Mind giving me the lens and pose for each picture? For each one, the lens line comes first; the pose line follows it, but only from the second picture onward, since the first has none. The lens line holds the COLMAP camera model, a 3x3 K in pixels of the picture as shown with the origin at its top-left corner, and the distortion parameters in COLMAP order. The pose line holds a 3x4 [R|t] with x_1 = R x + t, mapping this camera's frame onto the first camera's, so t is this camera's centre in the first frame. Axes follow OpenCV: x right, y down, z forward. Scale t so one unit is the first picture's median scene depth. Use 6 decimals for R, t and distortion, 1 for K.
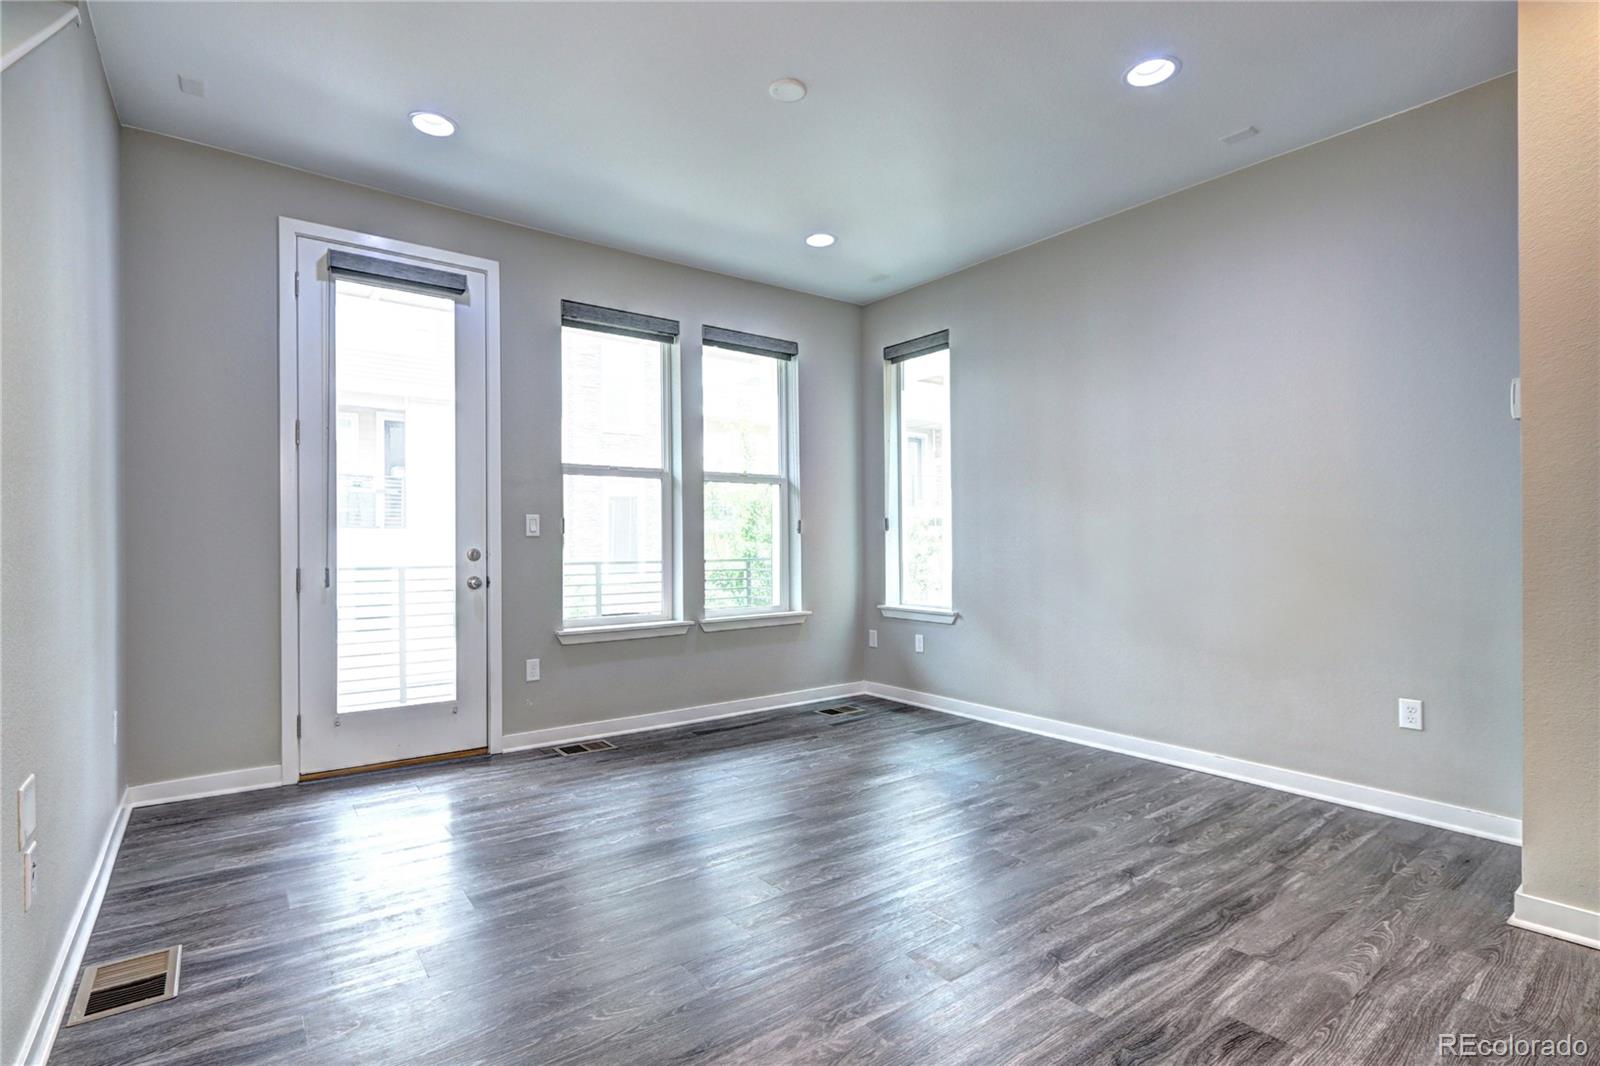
lens RADIAL K [[754.4, 0, 800.0], [0, 754.4, 533.0], [0, 0, 1]] dist [-0.000207, 0.000451]
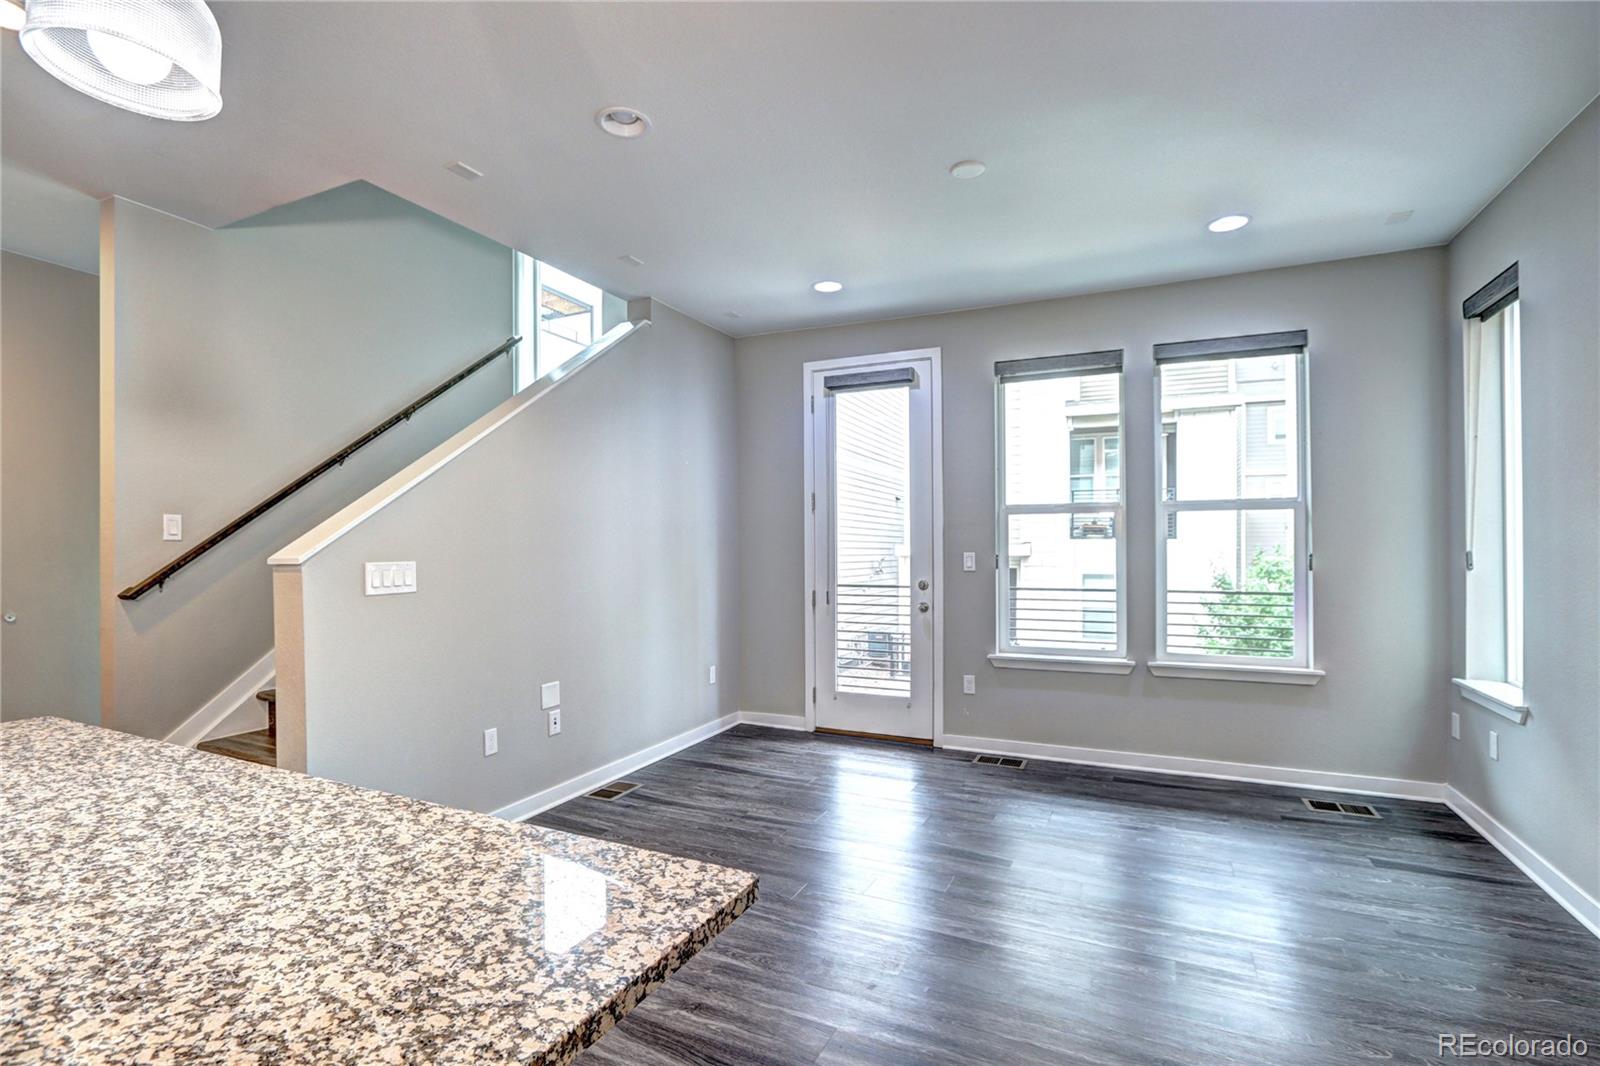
lens RADIAL K [[775.4, 0, 800.0], [0, 775.4, 533.0], [0, 0, 1]] dist [0.002625, 0.001089]
pose [[0.487323, -0.010393, -0.873160, 0.594057], [0.007971, 0.999940, -0.007453, -0.049644], [0.873186, -0.003328, 0.487377, 0.185201]]
